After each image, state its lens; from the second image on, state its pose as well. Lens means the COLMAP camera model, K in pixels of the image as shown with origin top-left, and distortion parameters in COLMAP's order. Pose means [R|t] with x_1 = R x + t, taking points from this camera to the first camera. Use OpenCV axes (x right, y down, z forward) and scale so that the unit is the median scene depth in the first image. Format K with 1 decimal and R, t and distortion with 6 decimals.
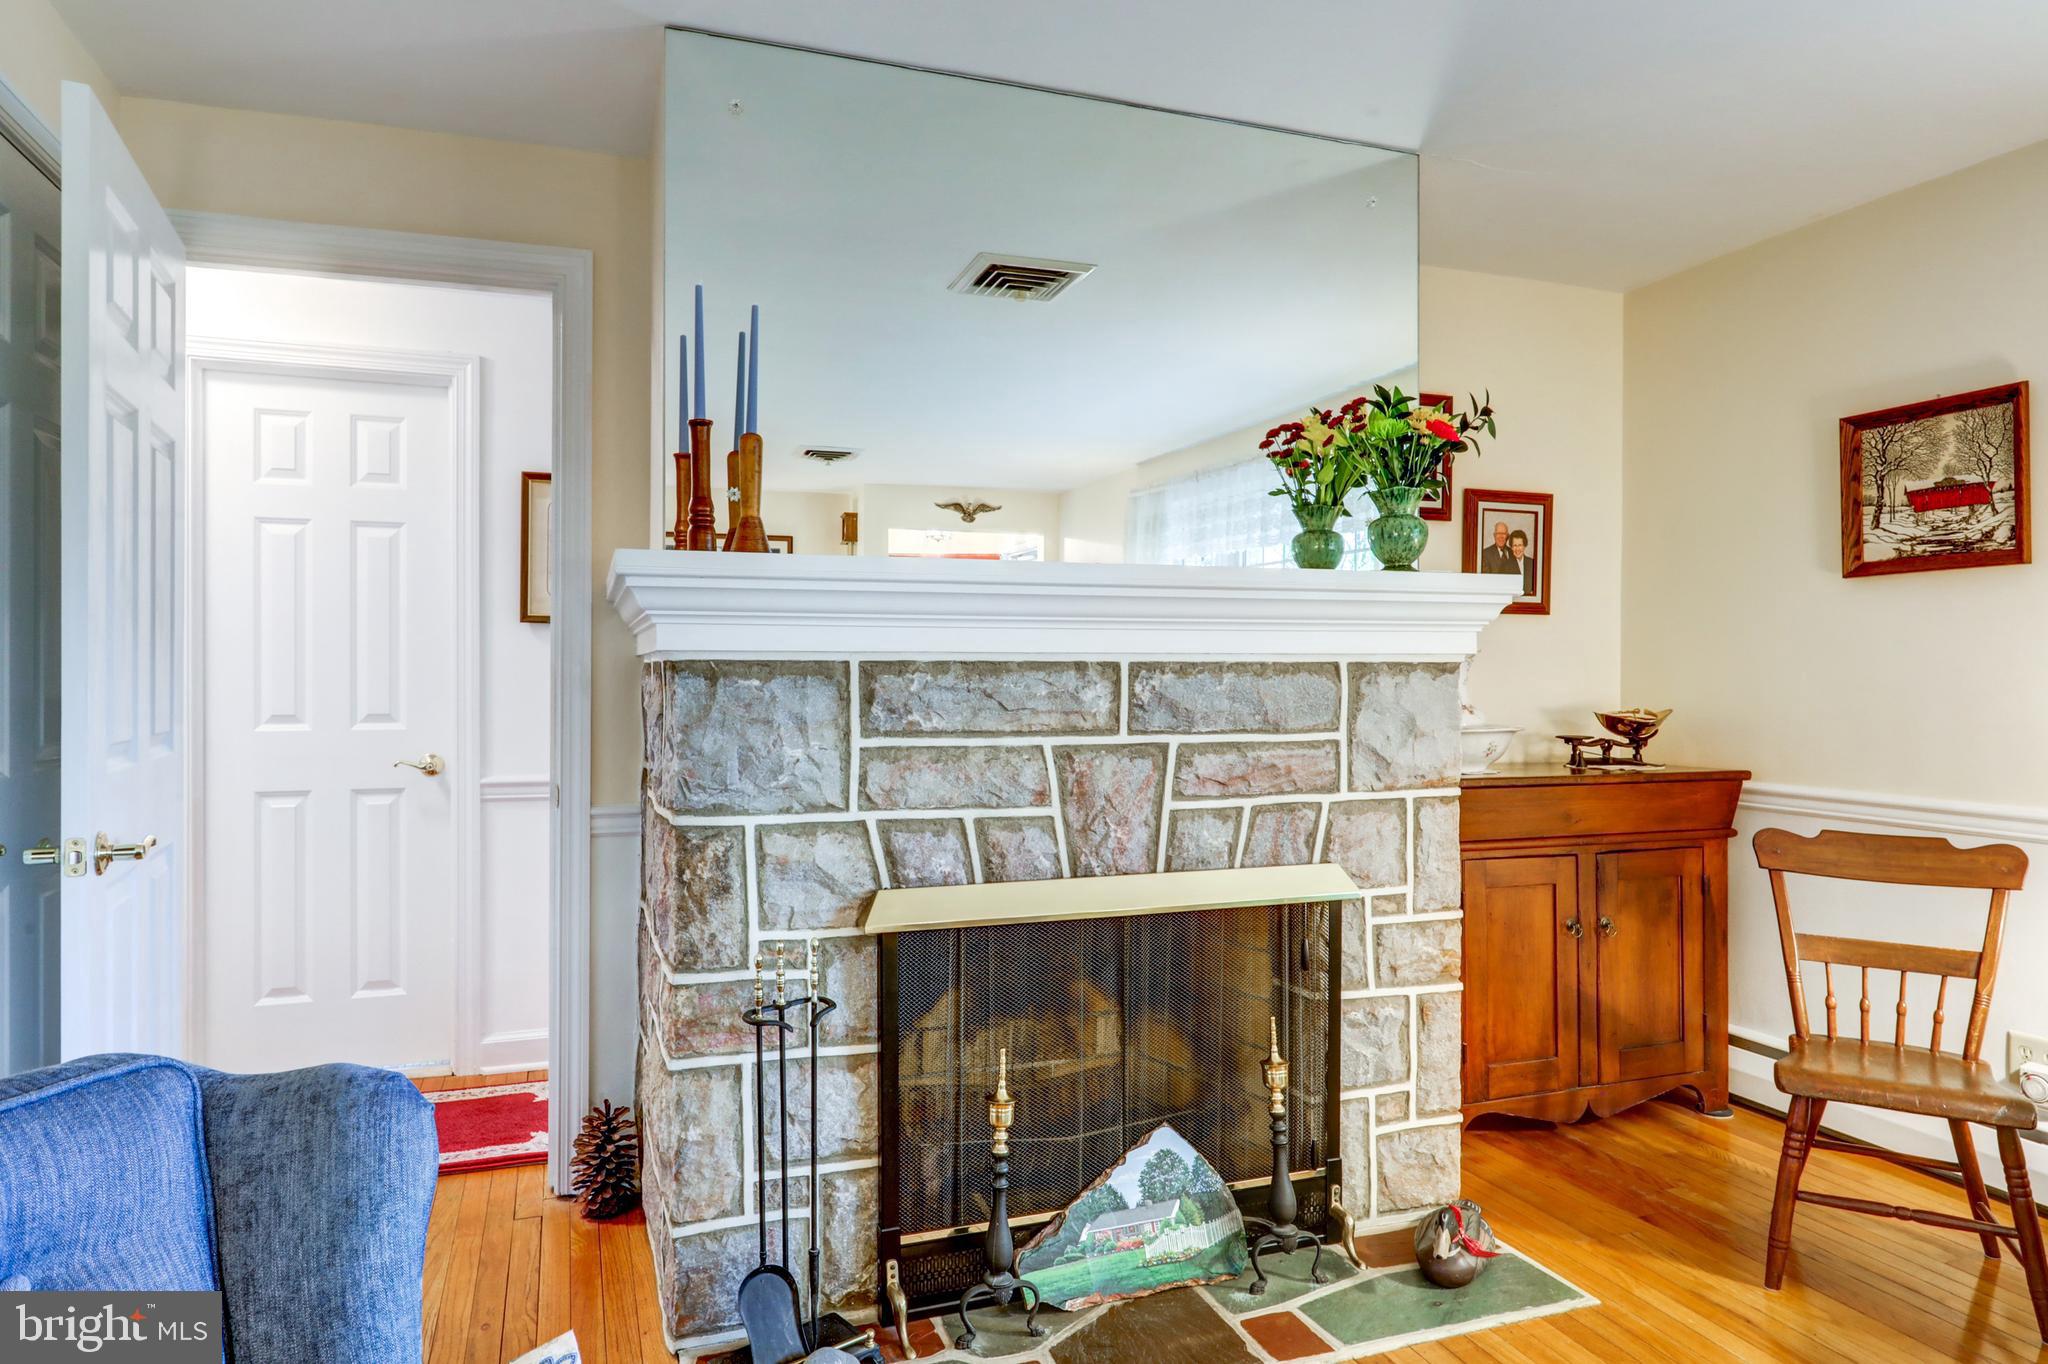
lens RADIAL K [[1208.1, 0, 1009.6], [0, 1208.1, 673.5], [0, 0, 1]] dist [-0.007982, 0.004090]
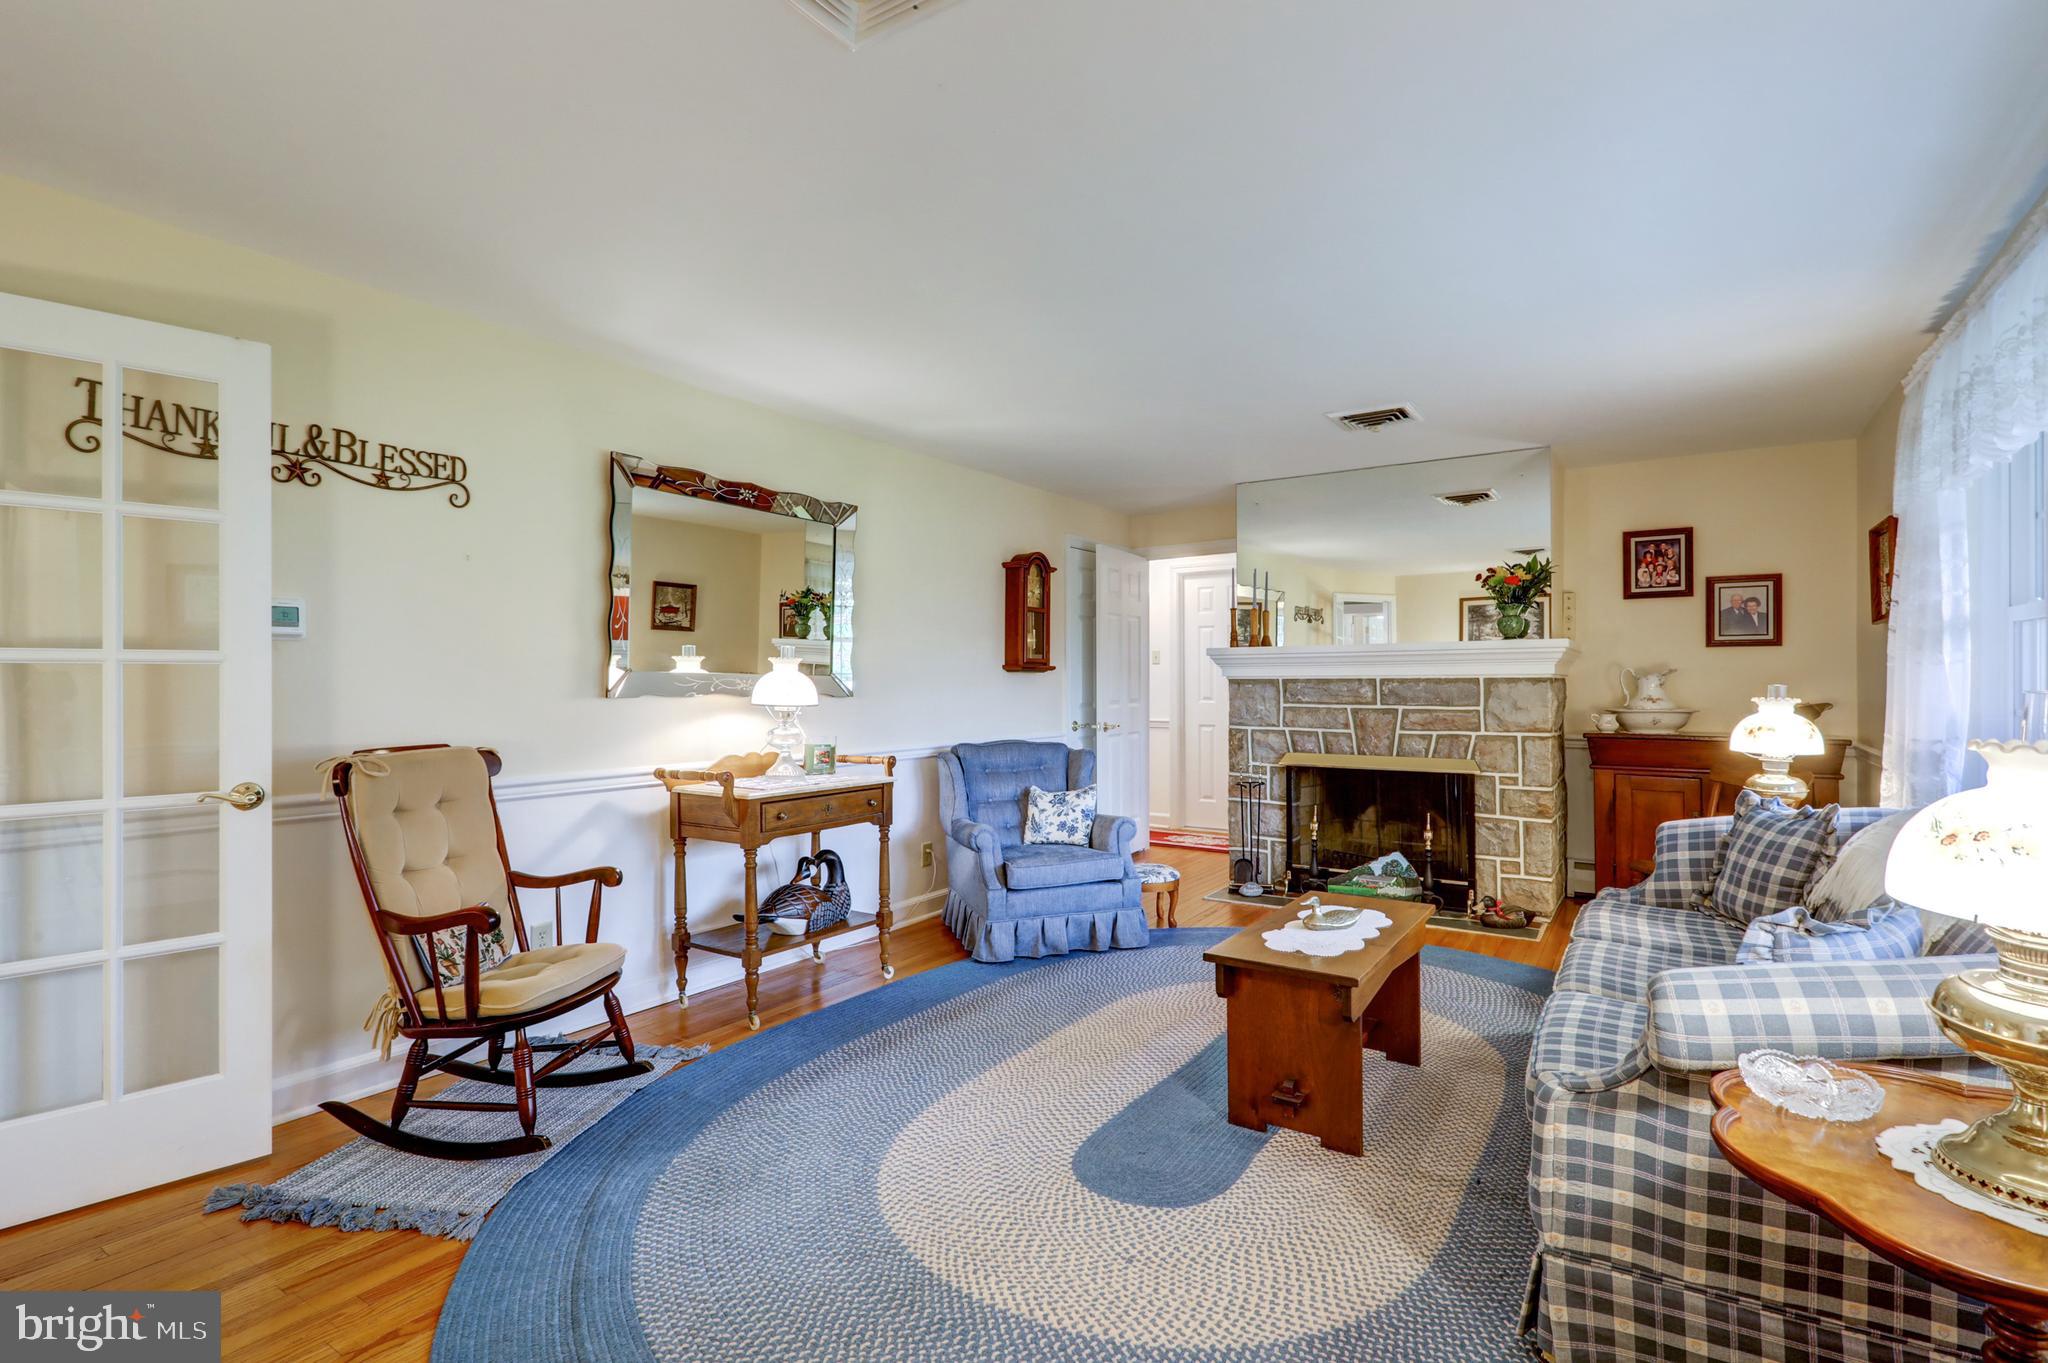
lens RADIAL K [[983.3, 0, 1023.0], [0, 983.3, 684.5], [0, 0, 1]] dist [-0.000952, 0.001744]
pose [[0.605133, -0.003515, -0.796117, 1.371165], [0.000343, 0.999991, -0.004154, 0.012615], [0.796124, 0.002241, 0.605129, -0.987373]]
